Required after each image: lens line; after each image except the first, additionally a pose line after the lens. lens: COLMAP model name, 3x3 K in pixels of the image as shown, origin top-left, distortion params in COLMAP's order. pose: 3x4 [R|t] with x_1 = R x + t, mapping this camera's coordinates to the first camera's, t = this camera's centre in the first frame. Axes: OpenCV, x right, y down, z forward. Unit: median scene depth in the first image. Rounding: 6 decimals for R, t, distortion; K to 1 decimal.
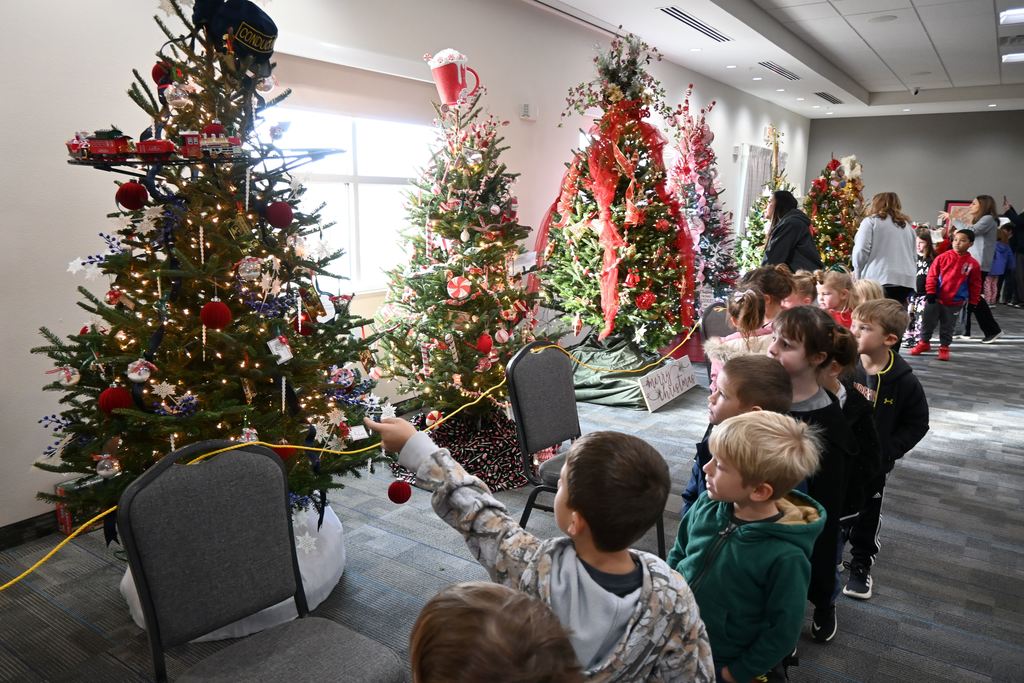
lens RADIAL K [[730.6, 0, 515.6], [0, 730.6, 349.2], [0, 0, 1]] dist [-0.004004, 0.002090]
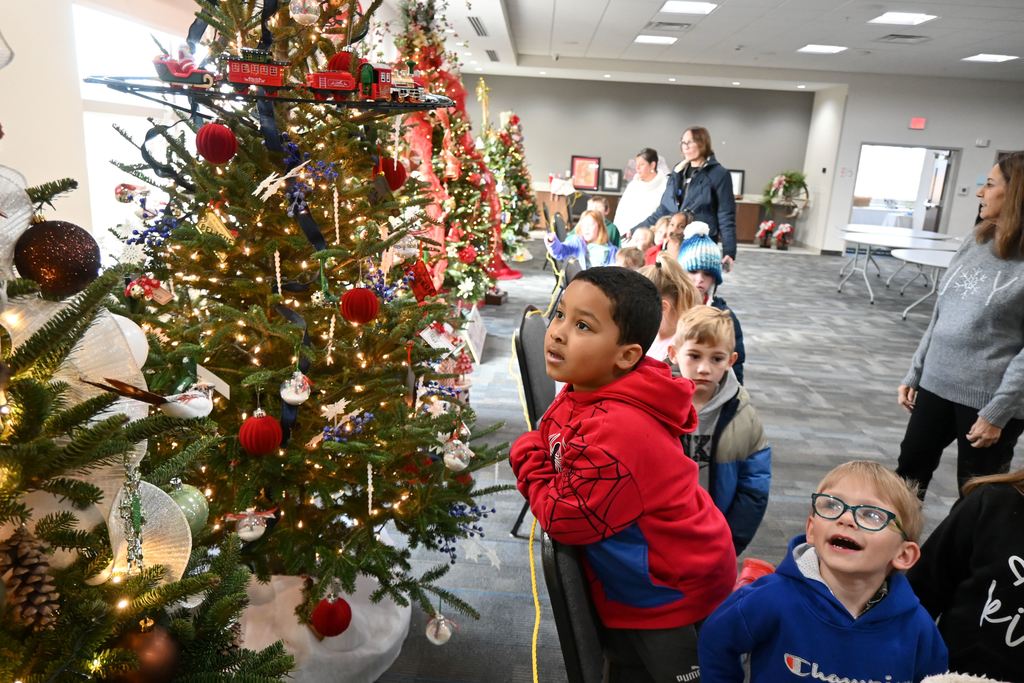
lens RADIAL K [[730.6, 0, 517.4], [0, 730.6, 339.0], [0, 0, 1]] dist [-0.004004, 0.002090]
pose [[0.851758, -0.095405, 0.515176, -0.174385], [0.063624, 0.994839, 0.079042, -0.015936], [-0.520058, -0.034547, 0.853432, 0.065568]]
